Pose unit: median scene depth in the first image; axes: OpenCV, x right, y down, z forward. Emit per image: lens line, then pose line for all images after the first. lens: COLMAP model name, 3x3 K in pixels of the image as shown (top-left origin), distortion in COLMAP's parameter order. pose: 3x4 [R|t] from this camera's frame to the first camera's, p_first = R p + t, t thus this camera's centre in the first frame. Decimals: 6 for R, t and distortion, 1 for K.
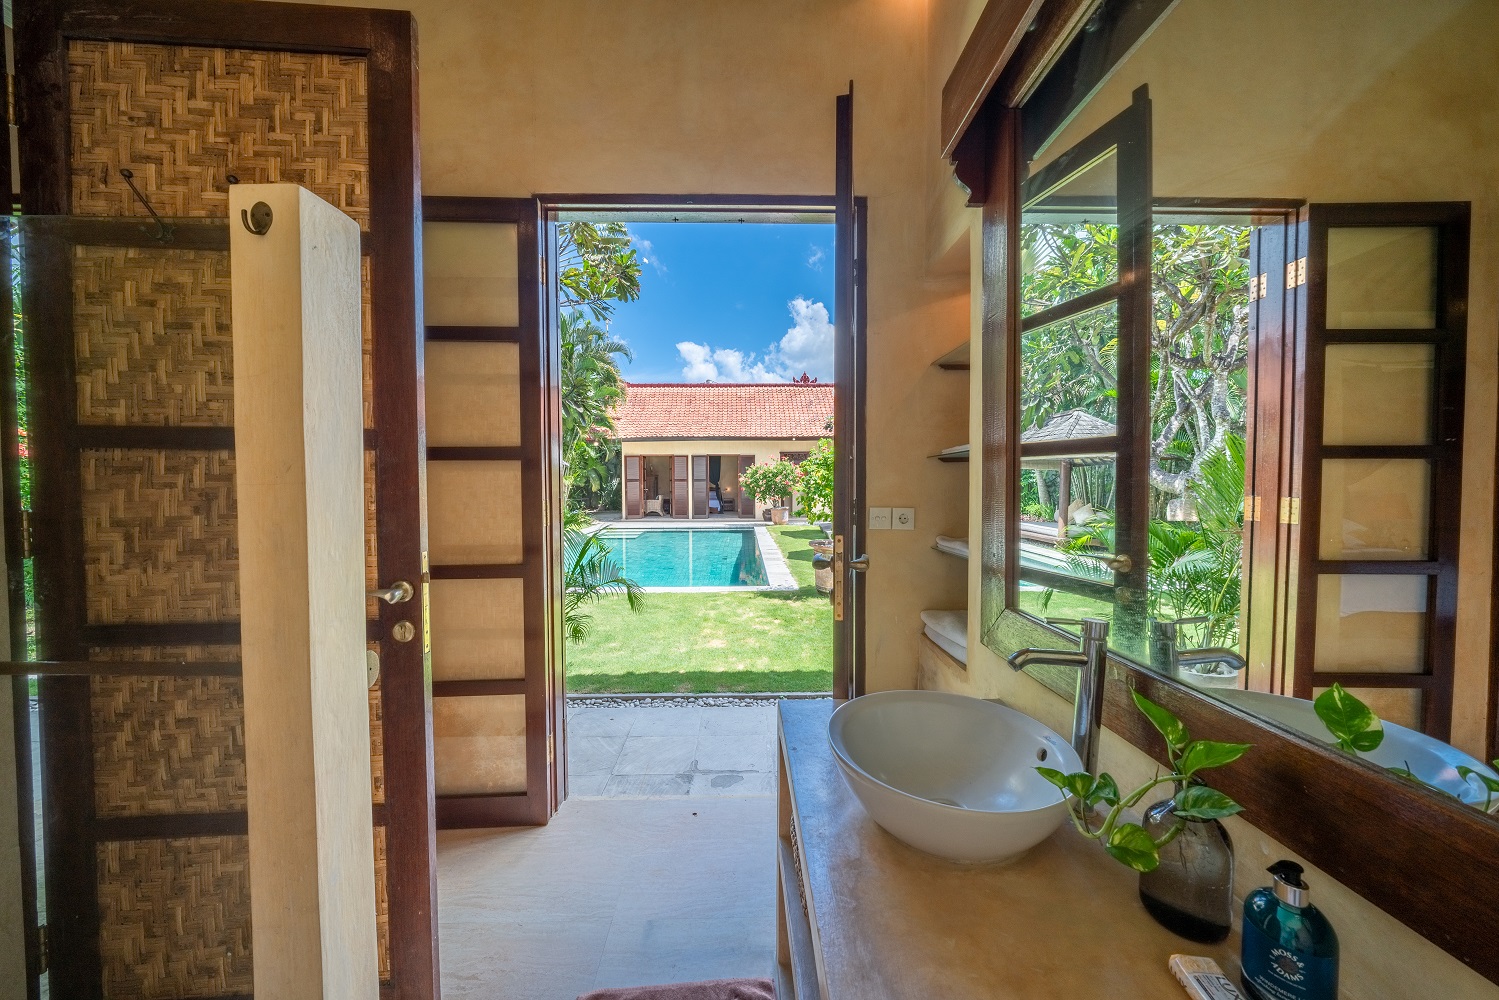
lens RADIAL K [[510.9, 0, 746.8], [0, 510.9, 499.0], [0, 0, 1]] dist [-0.000110, 0.000000]
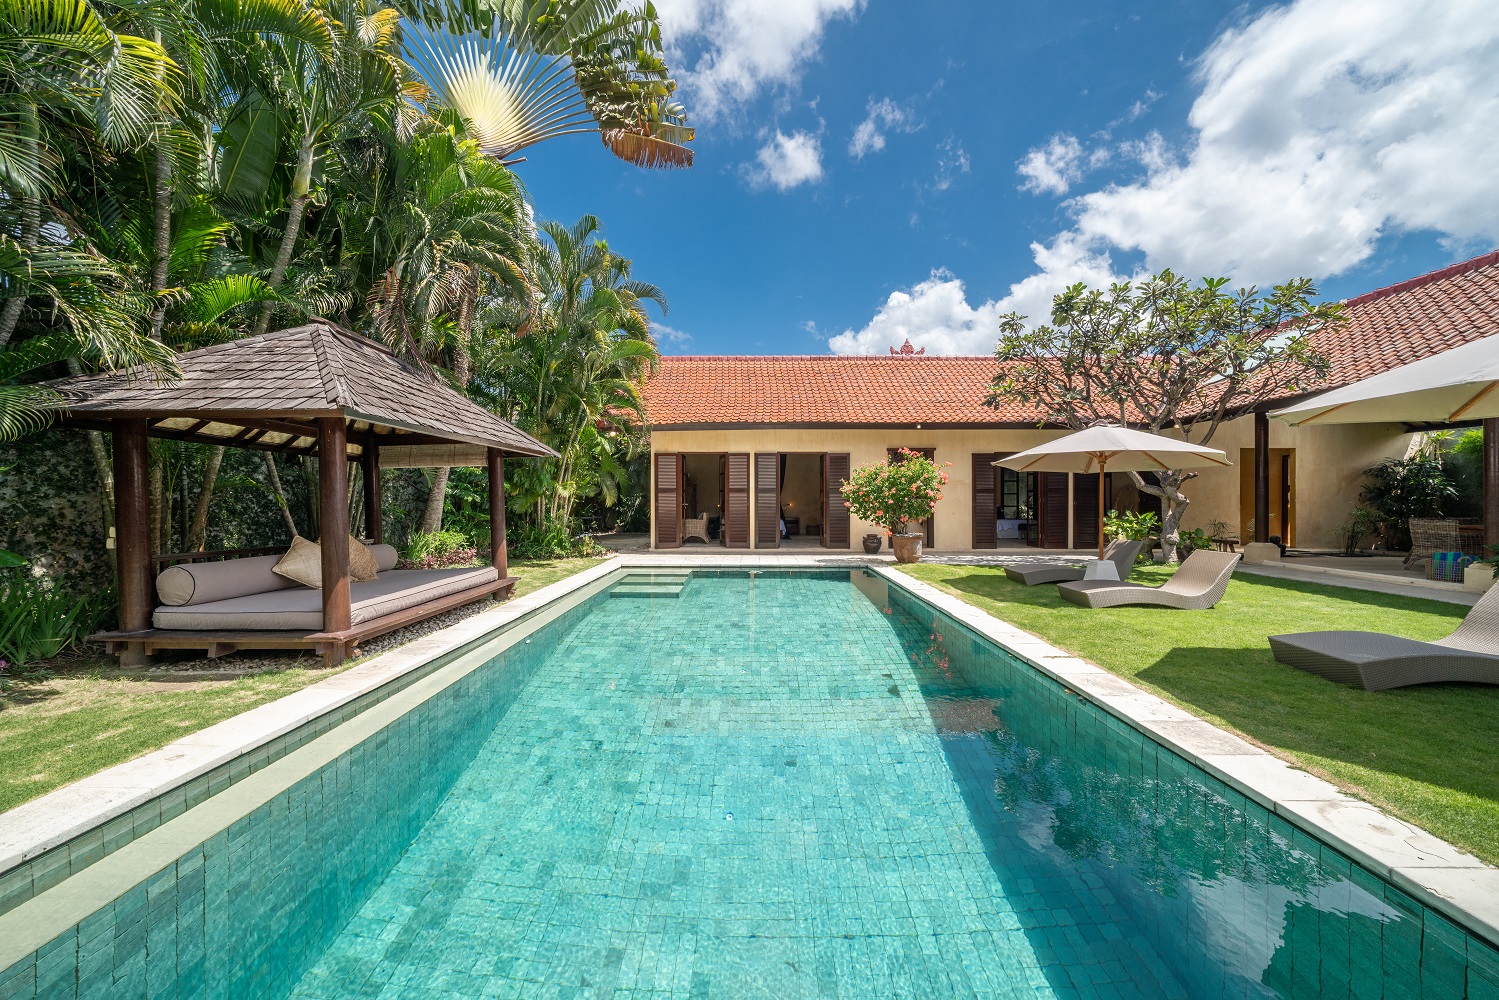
lens RADIAL K [[510.9, 0, 754.7], [0, 510.9, 501.3], [0, 0, 1]] dist [-0.000110, 0.000000]
pose [[0.999646, 0.006088, -0.025895, -0.090128], [-0.006742, 0.999659, -0.025242, -0.005336], [0.025733, 0.025407, 0.999346, 0.333417]]
